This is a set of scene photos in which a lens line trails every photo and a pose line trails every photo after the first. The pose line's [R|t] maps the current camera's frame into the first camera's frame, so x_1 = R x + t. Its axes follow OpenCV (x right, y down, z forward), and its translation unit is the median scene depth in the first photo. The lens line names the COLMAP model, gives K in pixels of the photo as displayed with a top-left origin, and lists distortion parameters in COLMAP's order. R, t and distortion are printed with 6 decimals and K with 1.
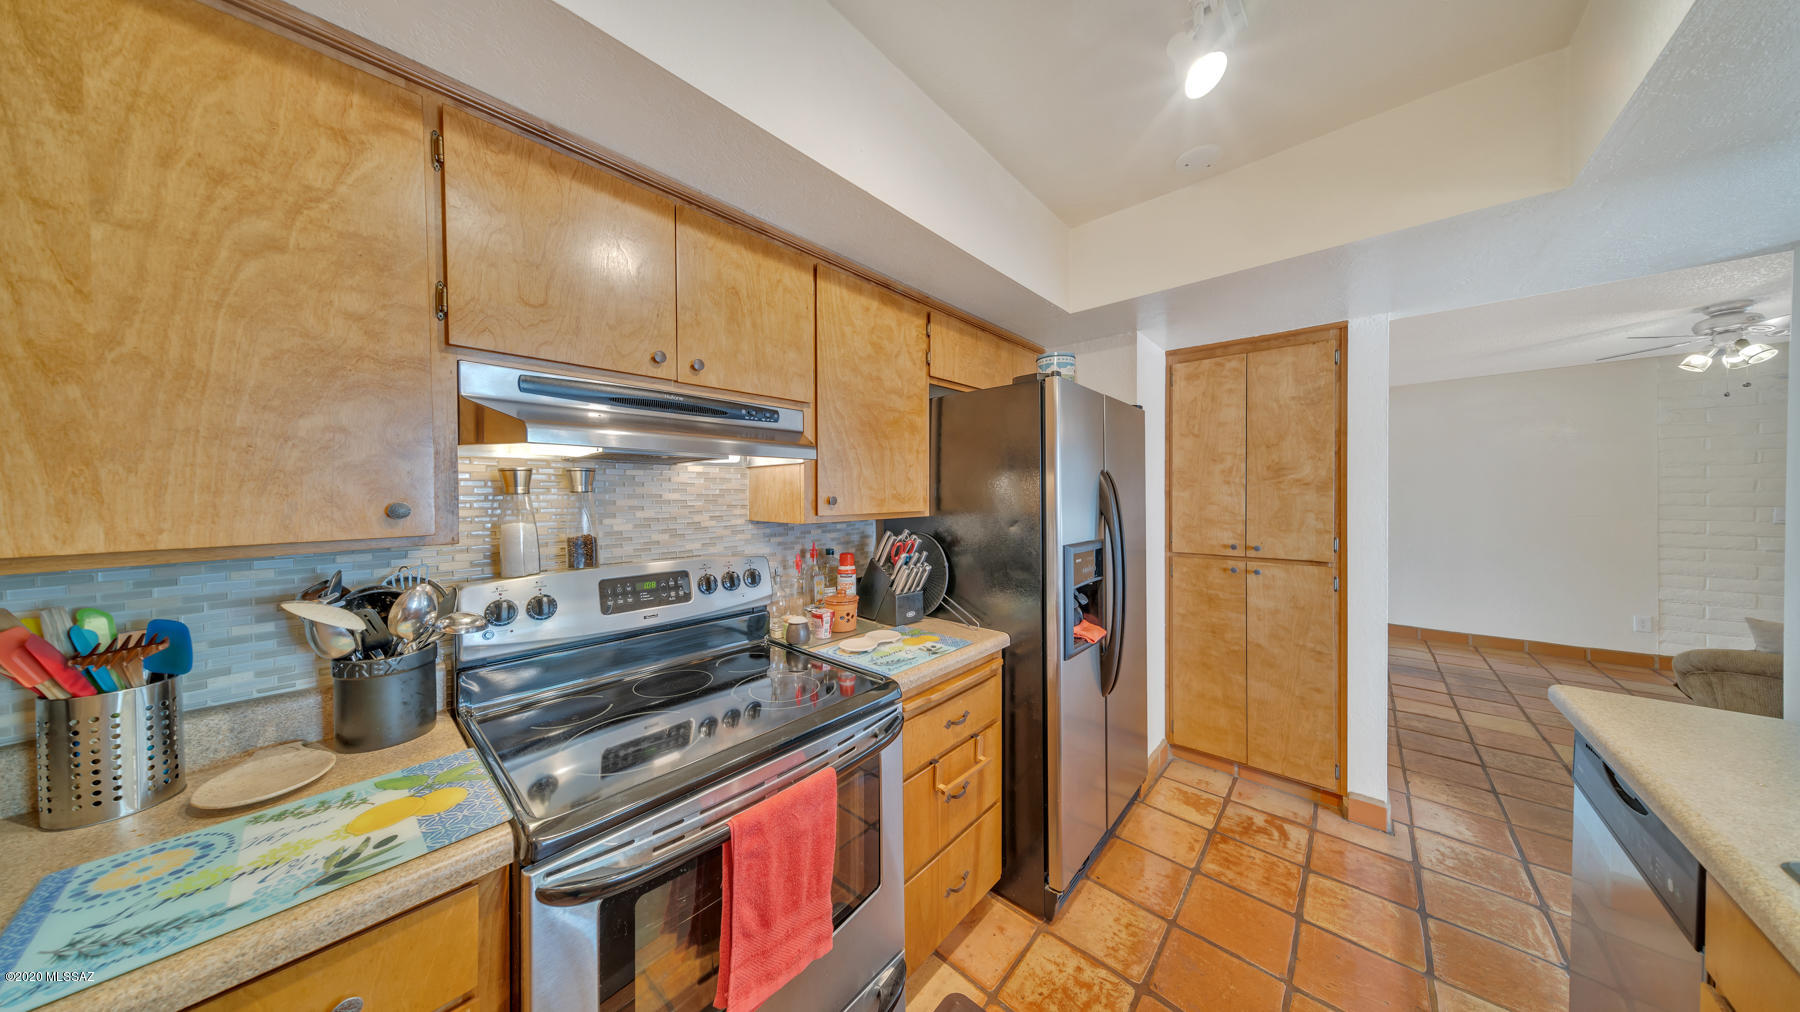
lens RADIAL K [[509.7, 0, 900.0], [0, 509.7, 506.0], [0, 0, 1]] dist [-0.000067, -0.000007]
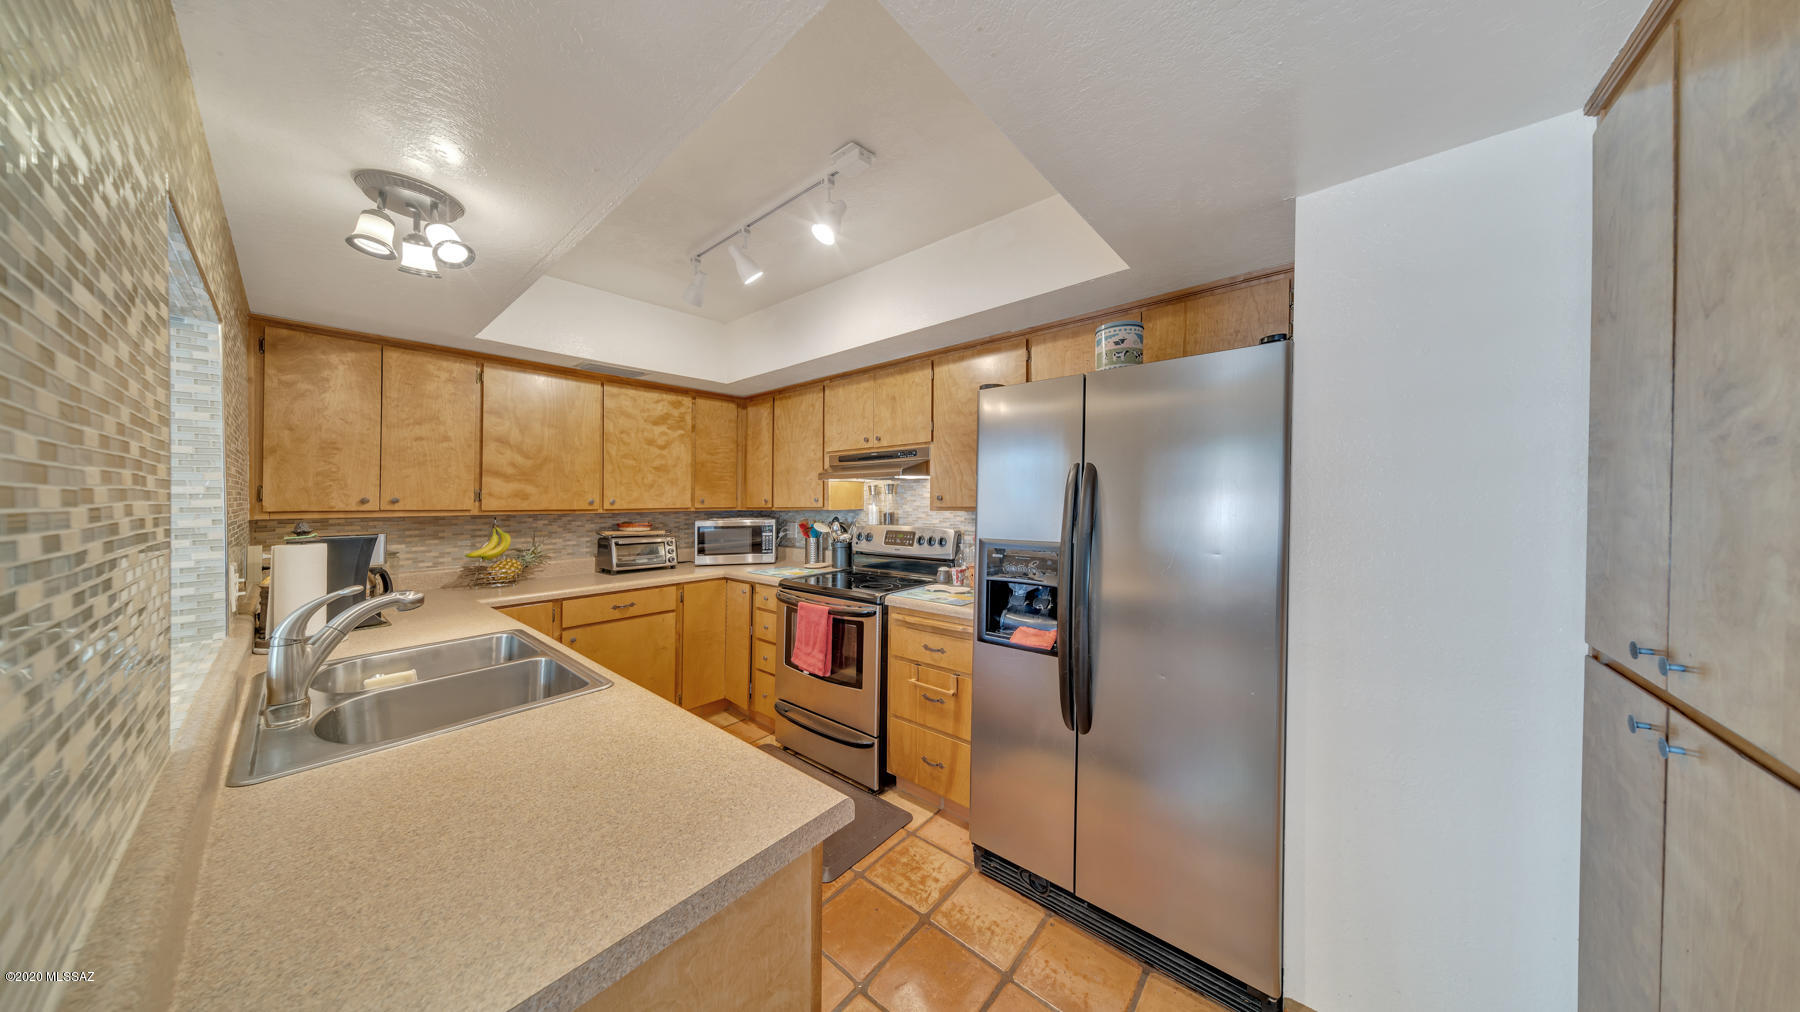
lens RADIAL K [[509.7, 0, 900.0], [0, 509.7, 506.0], [0, 0, 1]] dist [-0.000067, -0.000007]
pose [[0.028875, 0.019174, -0.999399, 1.615790], [-0.026082, 0.999490, 0.018422, -0.013019], [0.999243, 0.025535, 0.029360, 0.884140]]
